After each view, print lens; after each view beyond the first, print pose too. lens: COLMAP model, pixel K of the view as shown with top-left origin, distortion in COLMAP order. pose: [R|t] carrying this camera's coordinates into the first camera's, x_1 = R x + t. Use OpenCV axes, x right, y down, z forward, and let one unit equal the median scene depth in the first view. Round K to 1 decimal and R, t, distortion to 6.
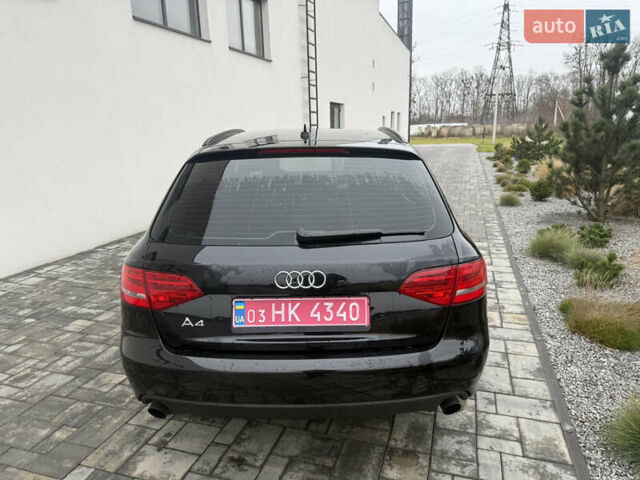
lens RADIAL K [[451.7, 0, 319.8], [0, 451.7, 236.2], [0, 0, 1]] dist [0.026148, -0.032213]
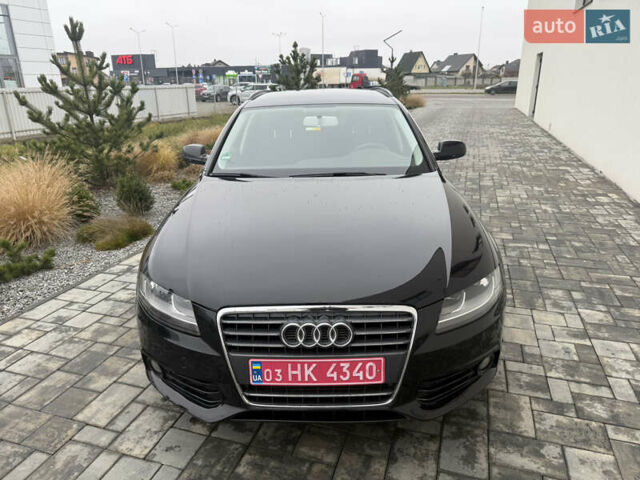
lens RADIAL K [[455.6, 0, 316.3], [0, 455.6, 242.6], [0, 0, 1]] dist [0.017799, -0.022358]
pose [[-0.999144, 0.032598, 0.025473, -0.036381], [0.041210, 0.838292, 0.543663, -0.704018], [-0.003632, 0.544247, -0.838917, 2.835635]]
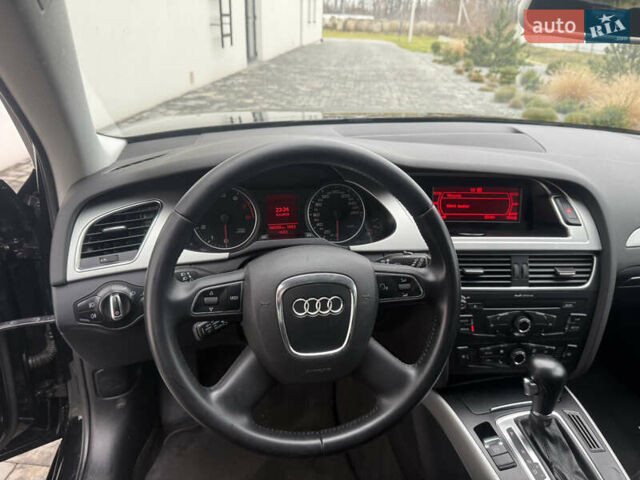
lens RADIAL K [[455.6, 0, 325.4], [0, 455.6, 236.6], [0, 0, 1]] dist [0.017799, -0.022358]
pose [[0.971843, -0.040714, 0.232086, -0.195378], [-0.009739, 0.977177, 0.212205, -0.257658], [-0.235428, -0.208491, 0.949266, 1.454256]]
